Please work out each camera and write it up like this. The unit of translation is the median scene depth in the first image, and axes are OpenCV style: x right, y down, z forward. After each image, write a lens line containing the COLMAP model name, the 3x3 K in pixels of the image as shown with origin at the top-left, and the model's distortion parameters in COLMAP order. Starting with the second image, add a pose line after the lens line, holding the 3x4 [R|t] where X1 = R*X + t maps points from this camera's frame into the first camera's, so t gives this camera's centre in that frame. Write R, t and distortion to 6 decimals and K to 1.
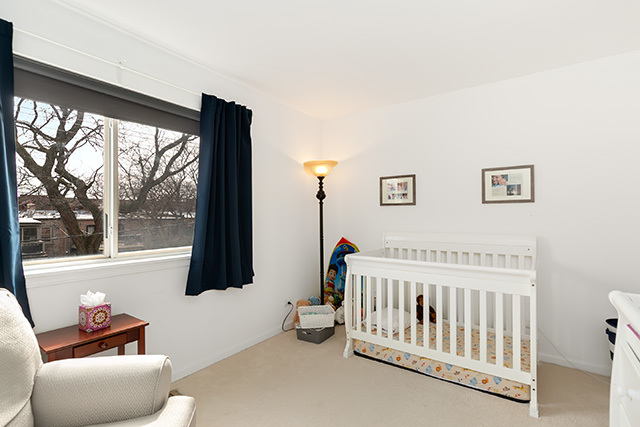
lens RADIAL K [[302.8, 0, 327.4], [0, 302.8, 215.3], [0, 0, 1]] dist [-0.001830, -0.000488]
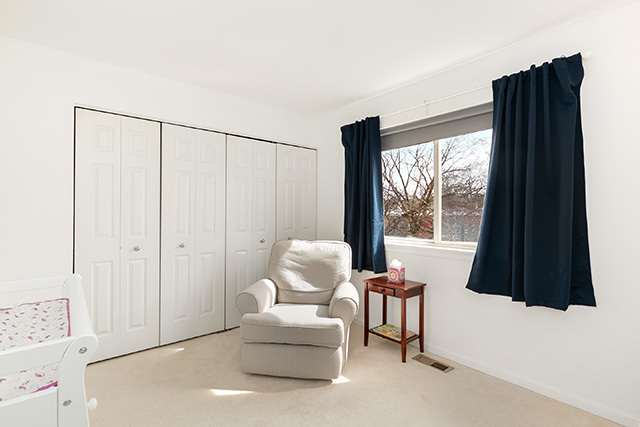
lens RADIAL K [[302.8, 0, 327.4], [0, 302.8, 215.3], [0, 0, 1]] dist [-0.001830, -0.000488]
pose [[-0.245566, 0.006524, -0.969358, 0.691441], [-0.002473, 0.999970, 0.007357, 0.005044], [0.969377, 0.004204, -0.245543, 0.818936]]
